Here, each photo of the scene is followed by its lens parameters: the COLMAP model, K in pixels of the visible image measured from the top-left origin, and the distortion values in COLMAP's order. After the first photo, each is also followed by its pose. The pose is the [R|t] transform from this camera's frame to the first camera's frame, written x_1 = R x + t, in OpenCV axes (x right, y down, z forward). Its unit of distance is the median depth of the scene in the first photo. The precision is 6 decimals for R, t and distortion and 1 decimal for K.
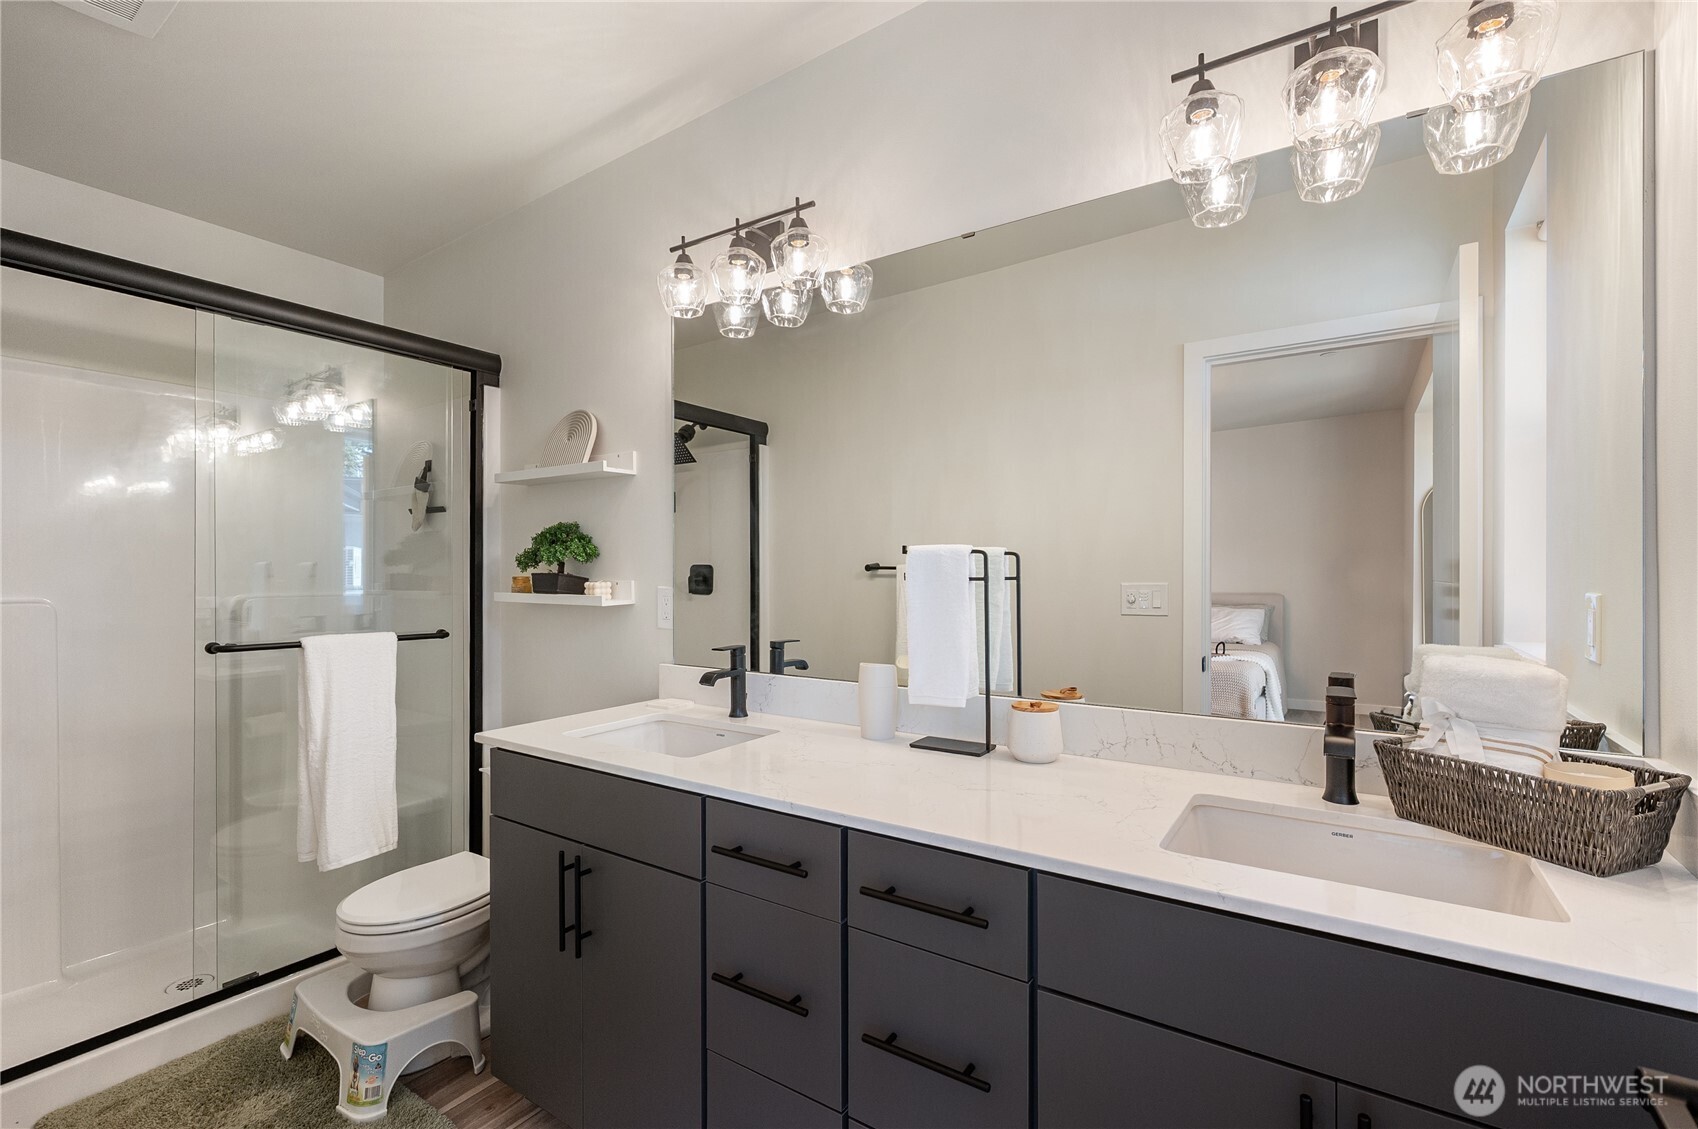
lens RADIAL K [[753.2, 0, 855.6], [0, 753.2, 568.7], [0, 0, 1]] dist [-0.000023, -0.000218]
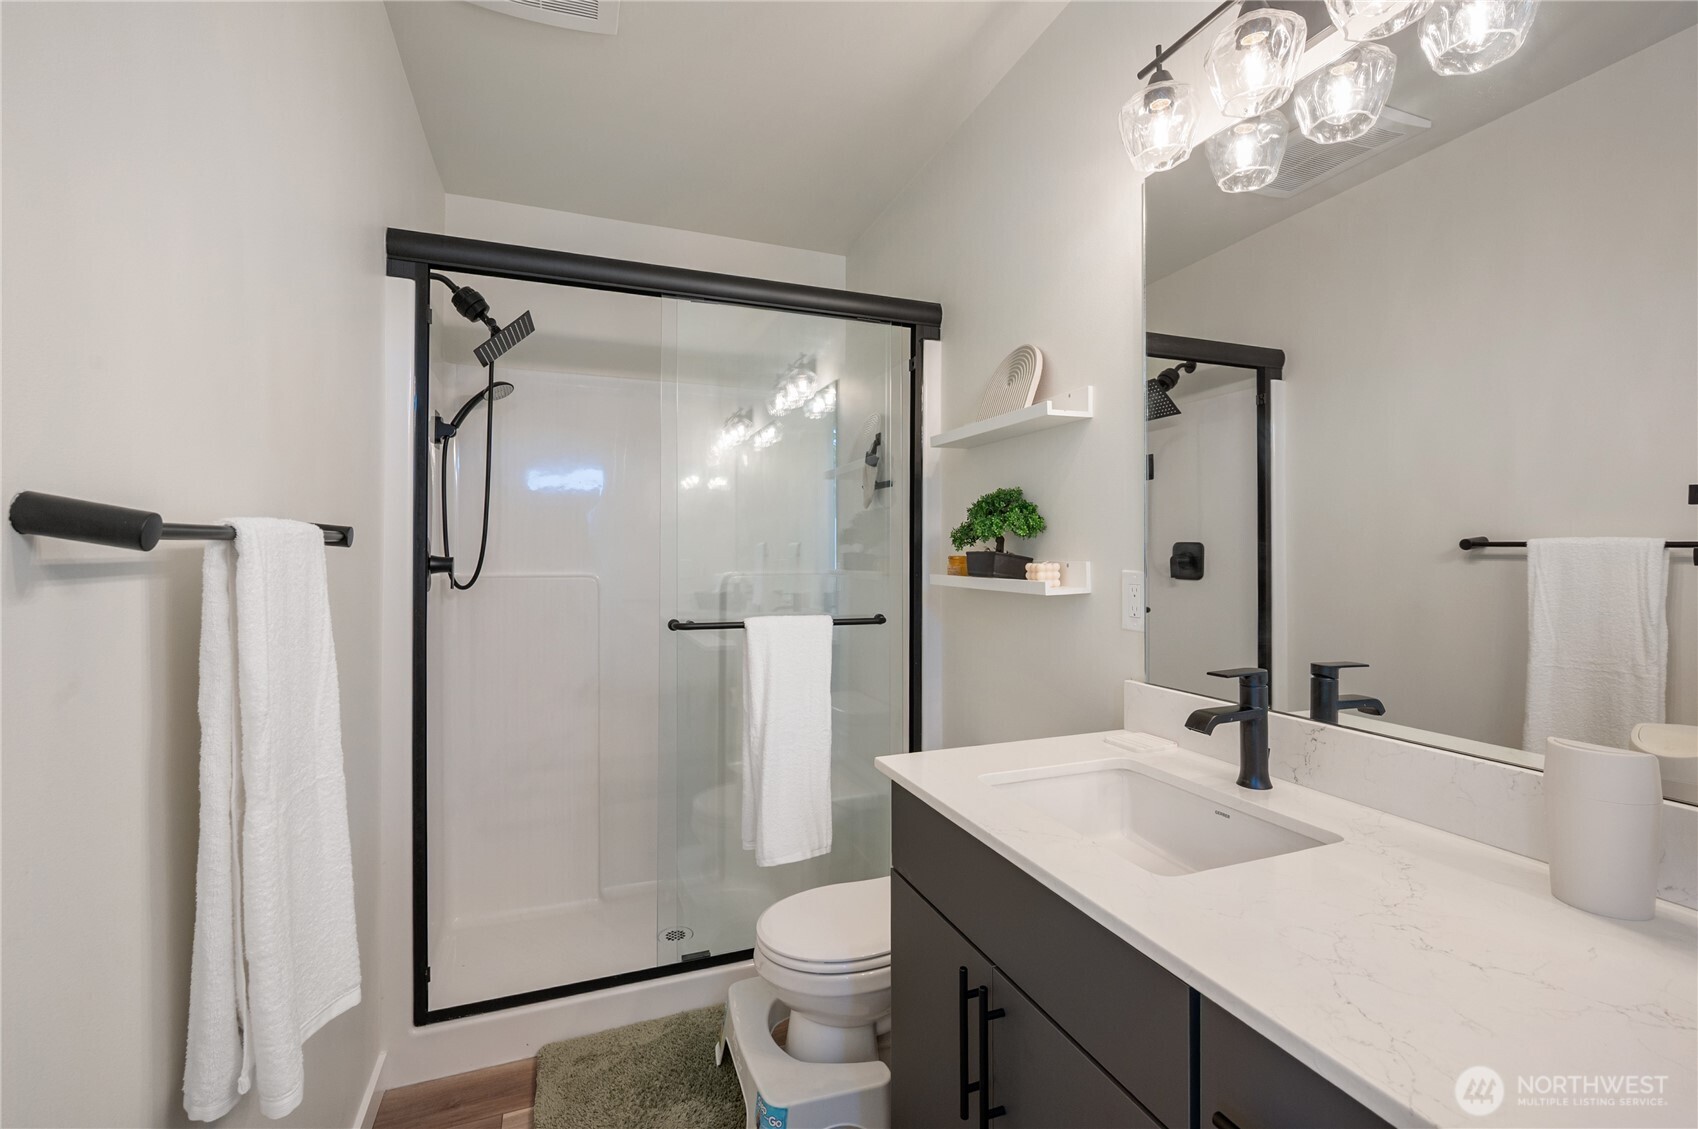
lens RADIAL K [[741.2, 0, 852.4], [0, 741.2, 553.4], [0, 0, 1]] dist [-0.000781, 0.000050]
pose [[0.810255, 0.000087, -0.586077, -0.057576], [0.002502, 0.999990, 0.003606, 0.004623], [0.586072, -0.004388, 0.810247, 0.276268]]
